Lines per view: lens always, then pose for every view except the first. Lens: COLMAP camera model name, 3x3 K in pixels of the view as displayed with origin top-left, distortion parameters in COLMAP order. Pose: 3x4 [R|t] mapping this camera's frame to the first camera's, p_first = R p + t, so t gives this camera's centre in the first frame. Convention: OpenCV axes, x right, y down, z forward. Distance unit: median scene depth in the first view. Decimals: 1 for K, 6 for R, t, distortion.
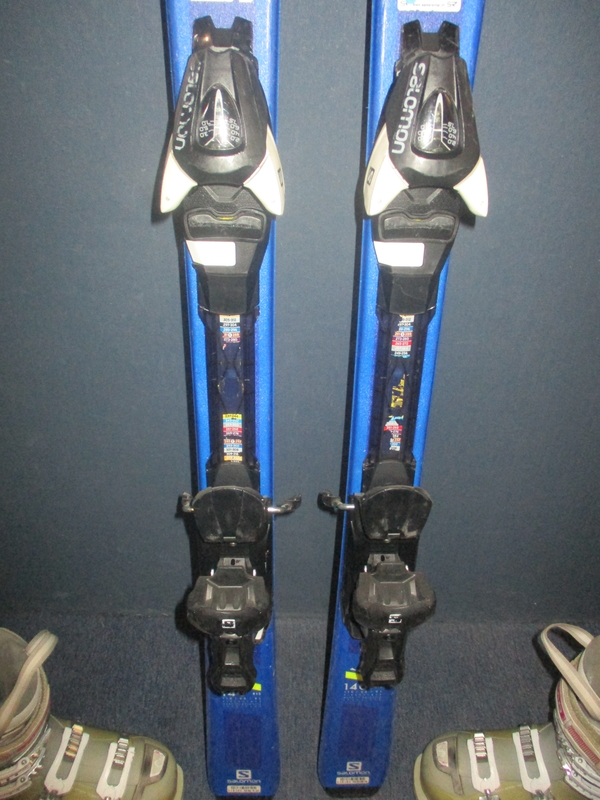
lens RADIAL K [[664.4, 0, 300.0], [0, 664.4, 400.0], [0, 0, 1]] dist [-0.028431, -0.001835]
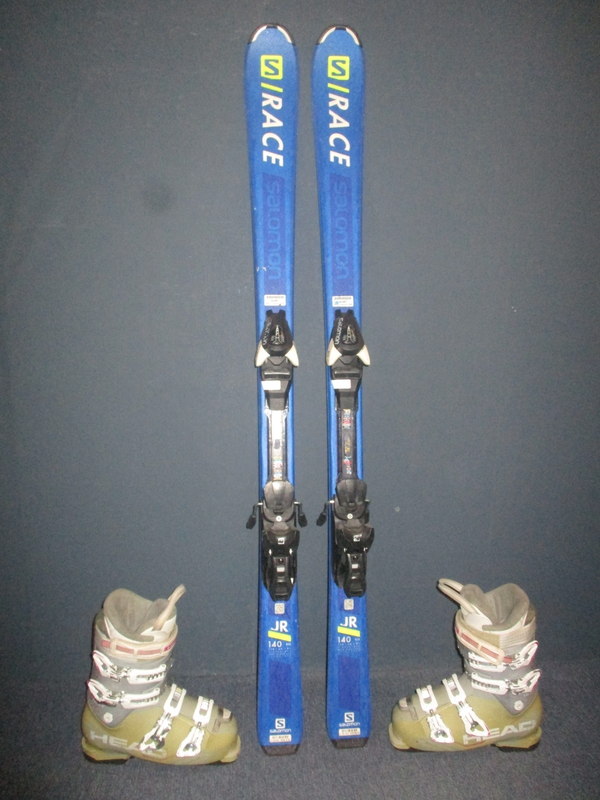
lens RADIAL K [[664.4, 0, 300.0], [0, 664.4, 400.0], [0, 0, 1]] dist [-0.028431, -0.001835]
pose [[0.996987, -0.036369, 0.068510, -0.175367], [0.065154, 0.871920, -0.485294, 0.978641], [-0.042086, 0.488296, 0.871663, -1.122522]]
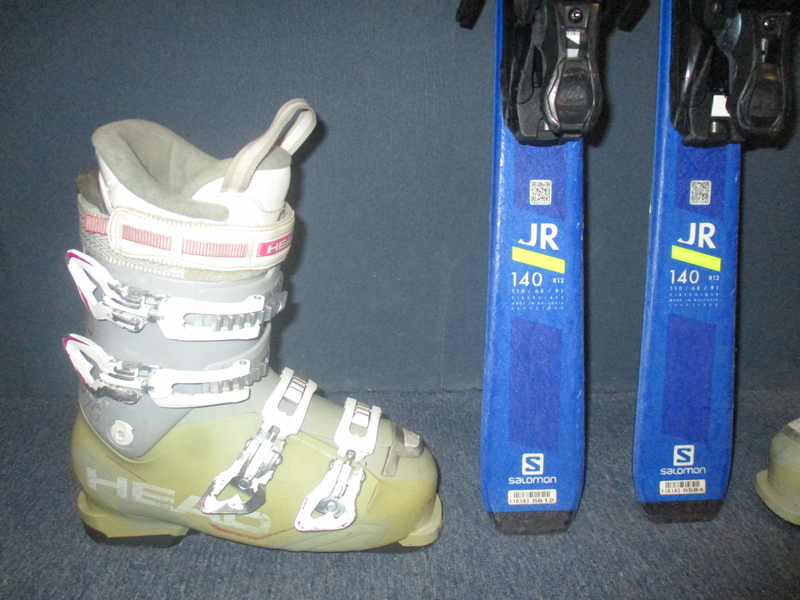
lens RADIAL K [[664.4, 0, 400.0], [0, 664.4, 300.0], [0, 0, 1]] dist [-0.028431, -0.001835]
pose [[0.998727, -0.037182, 0.034093, -0.355741], [0.047240, 0.926423, -0.373508, 0.976094], [-0.017697, 0.374643, 0.927000, 0.438007]]
